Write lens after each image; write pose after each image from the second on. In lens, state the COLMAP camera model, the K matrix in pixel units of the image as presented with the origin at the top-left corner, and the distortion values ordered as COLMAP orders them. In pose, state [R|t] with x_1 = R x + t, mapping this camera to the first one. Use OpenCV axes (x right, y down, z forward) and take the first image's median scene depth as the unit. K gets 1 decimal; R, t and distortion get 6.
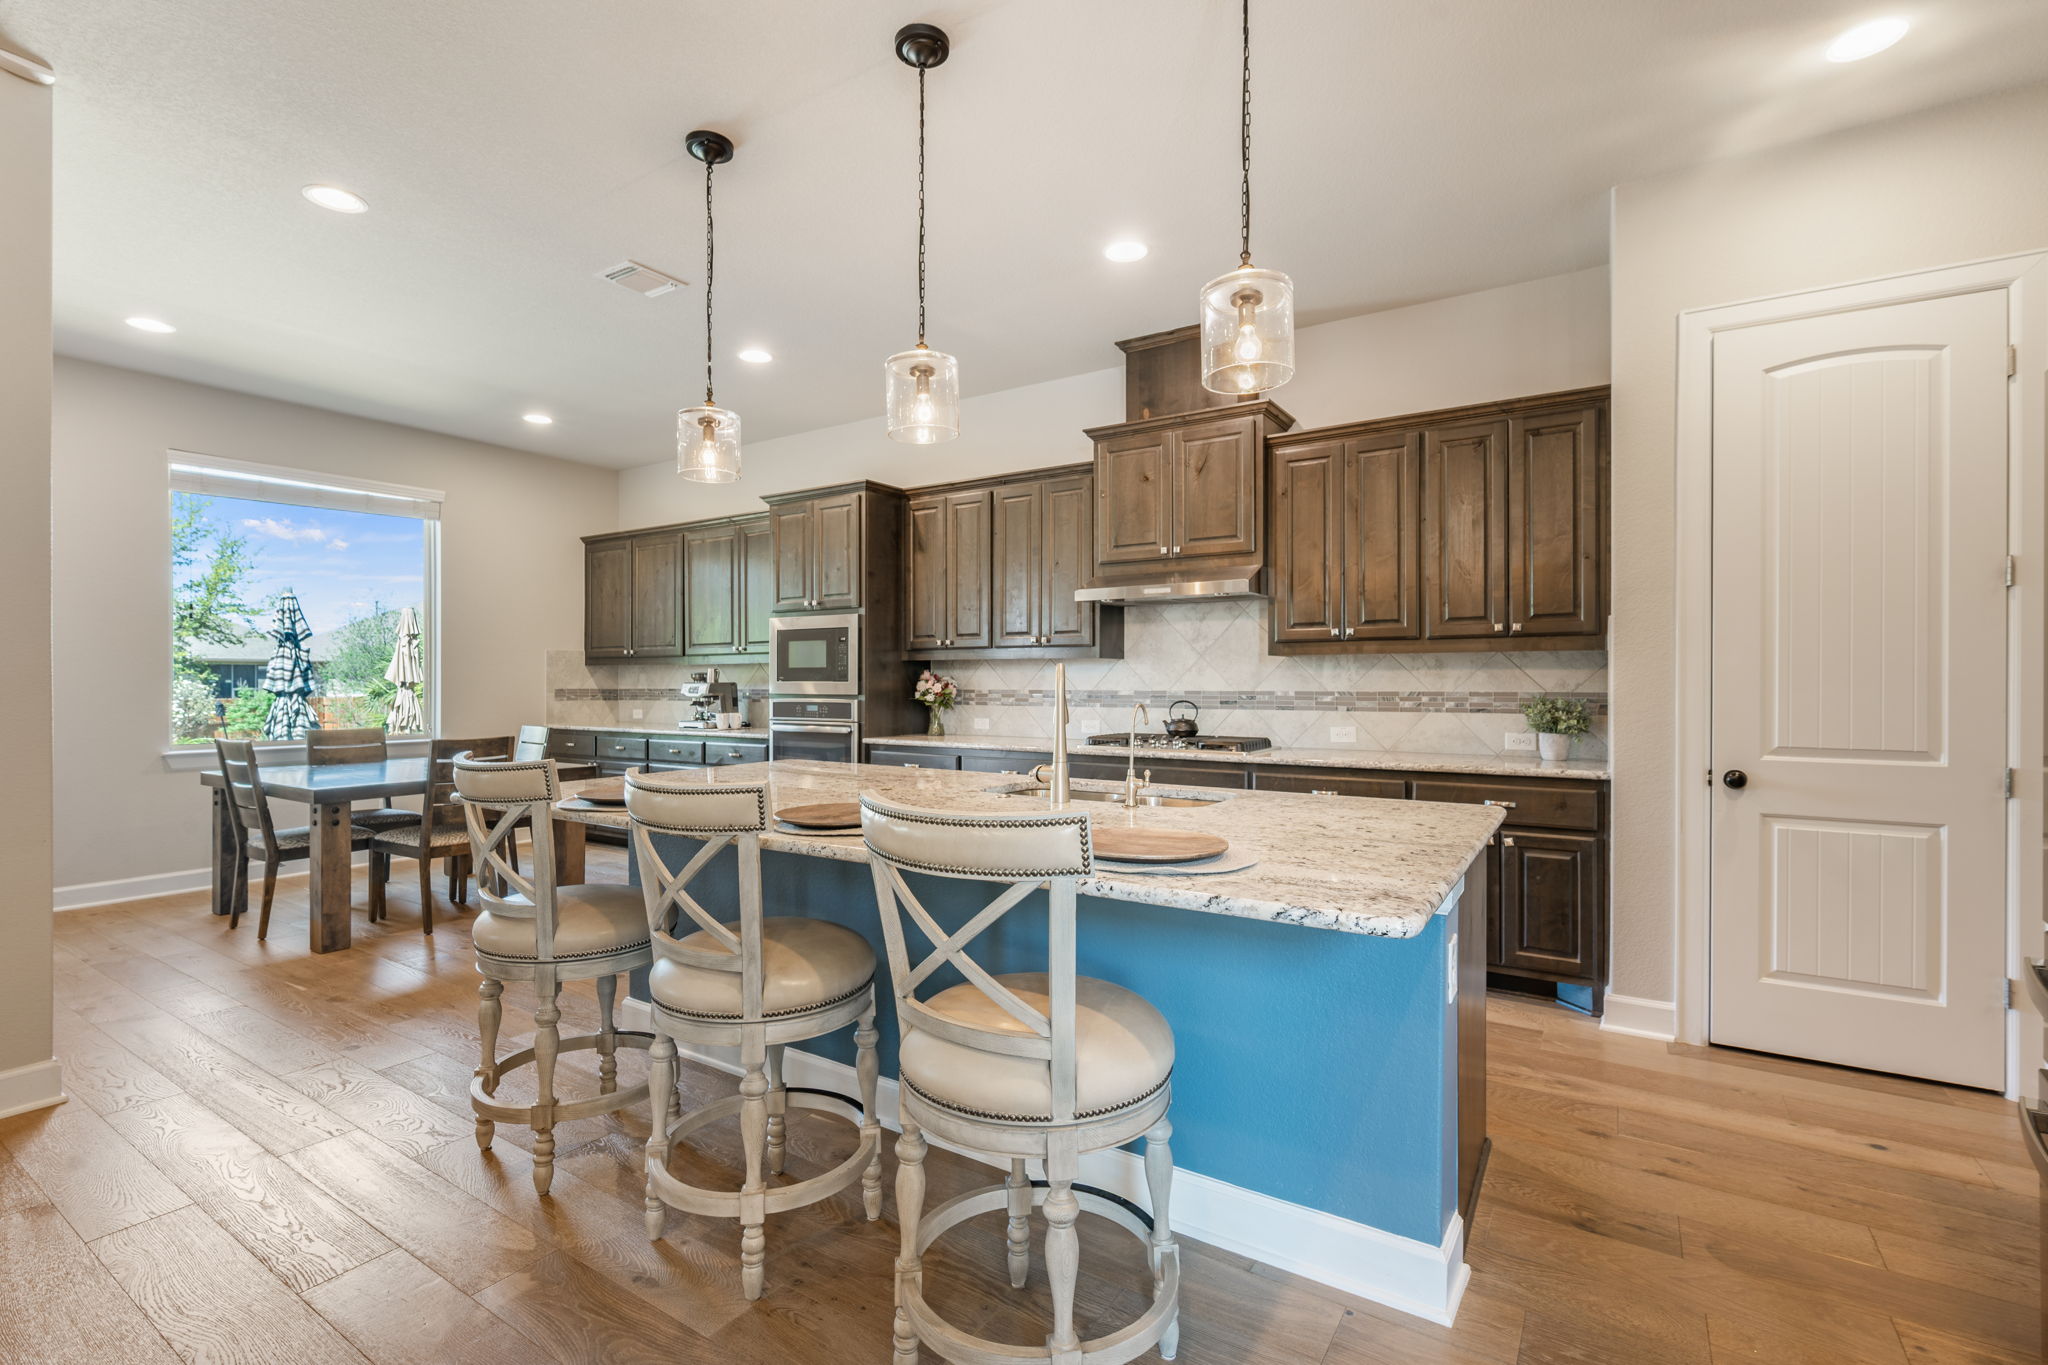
lens RADIAL K [[937.0, 0, 1024.0], [0, 937.0, 682.5], [0, 0, 1]] dist [0.002324, 0.000978]
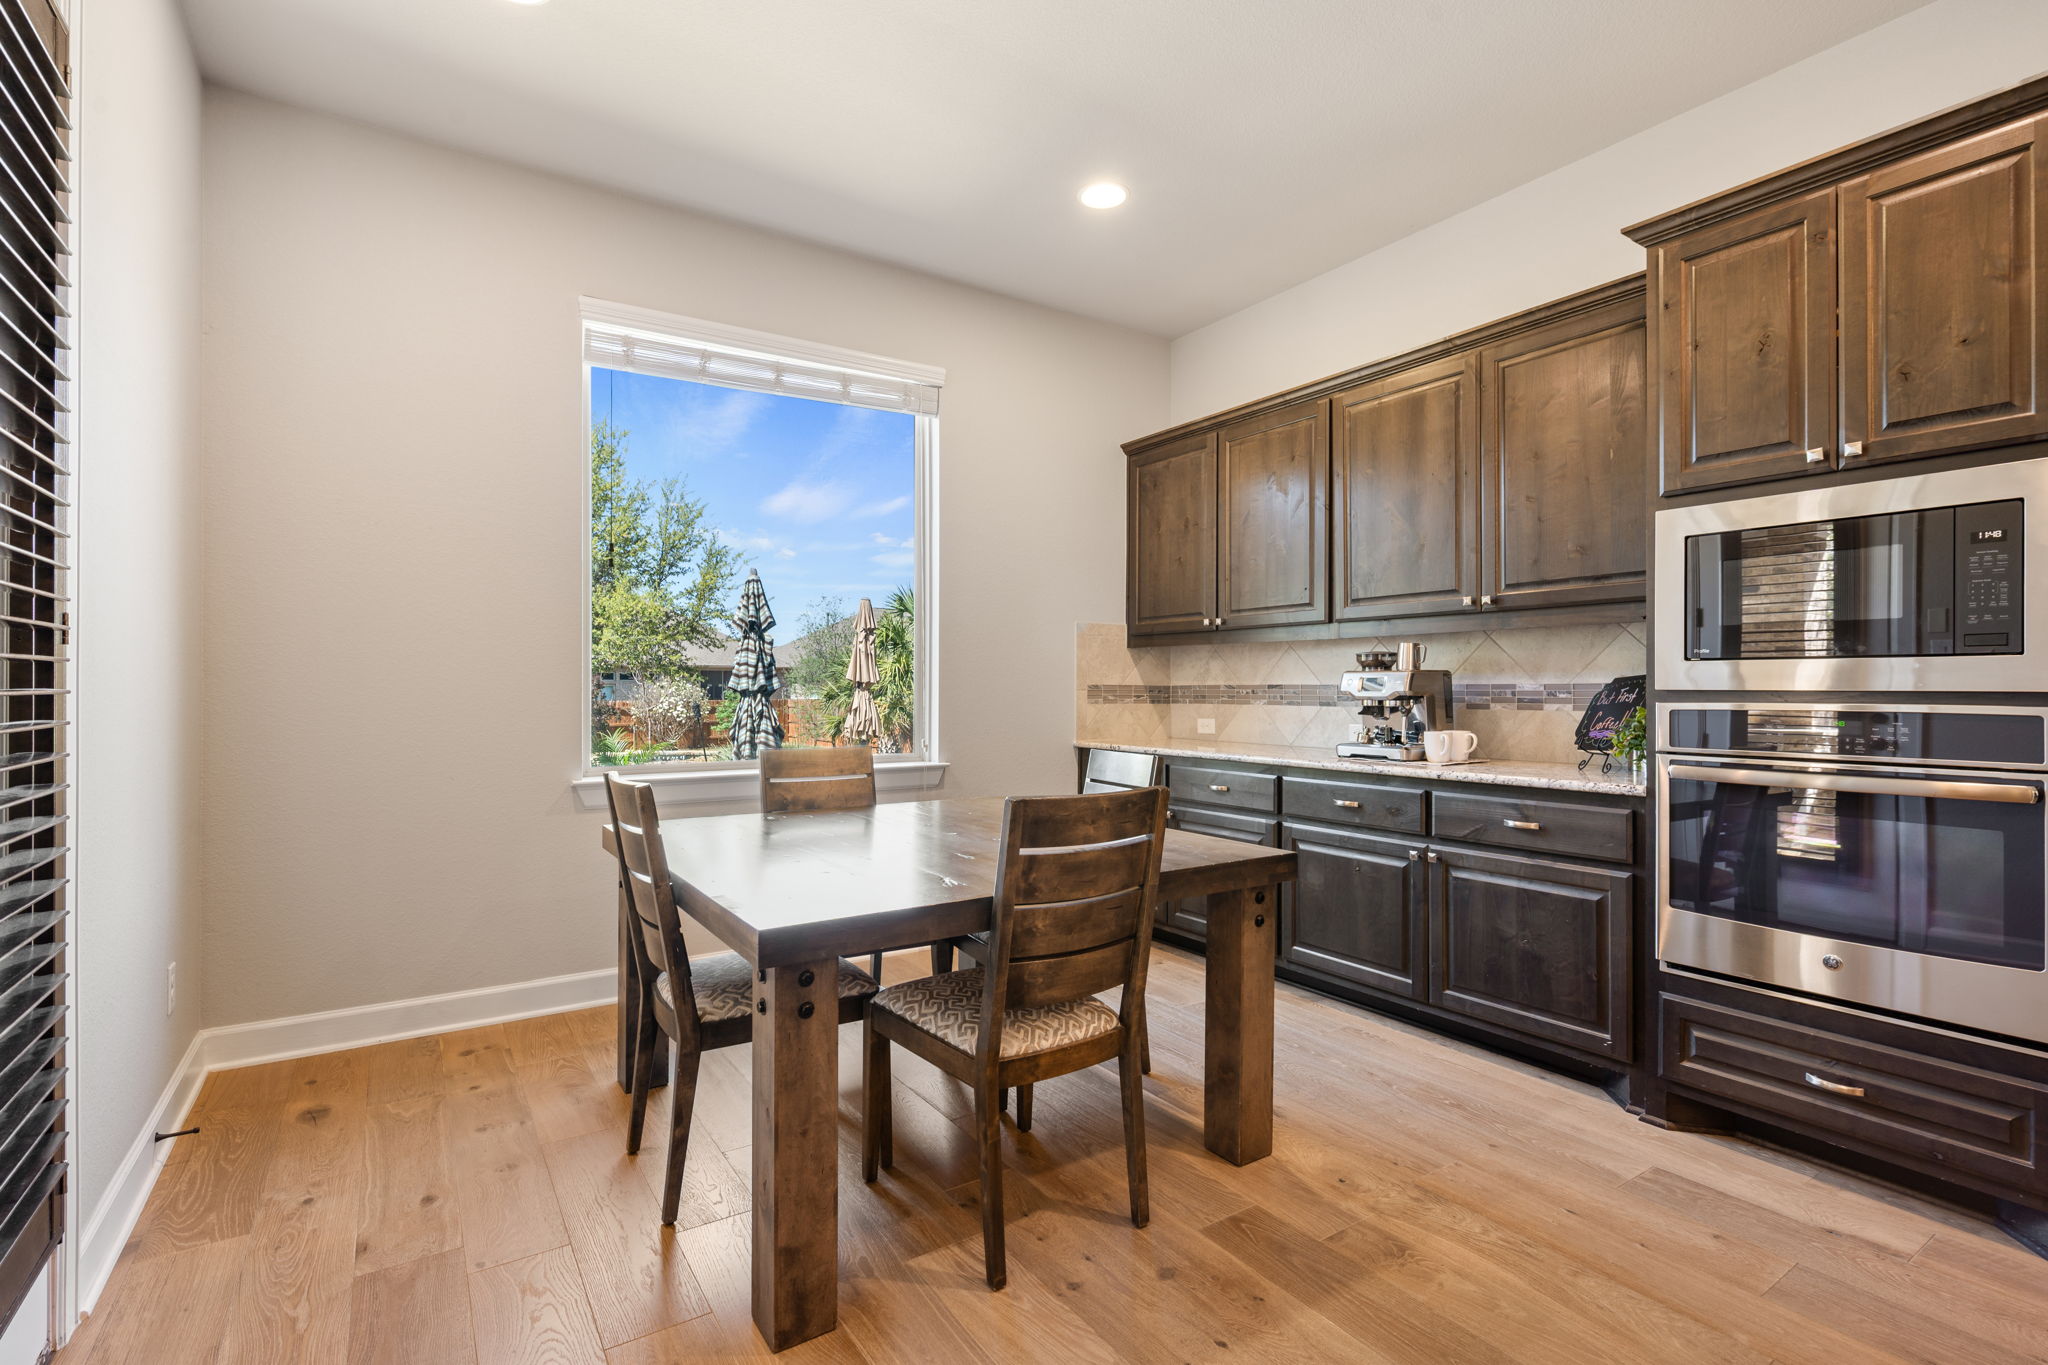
lens RADIAL K [[937.0, 0, 1024.0], [0, 937.0, 682.5], [0, 0, 1]] dist [0.002324, 0.000978]
pose [[0.923145, -0.001432, -0.384449, -0.286187], [-0.000946, 0.999982, -0.005997, 0.008826], [0.384451, 0.005900, 0.923127, 0.386406]]
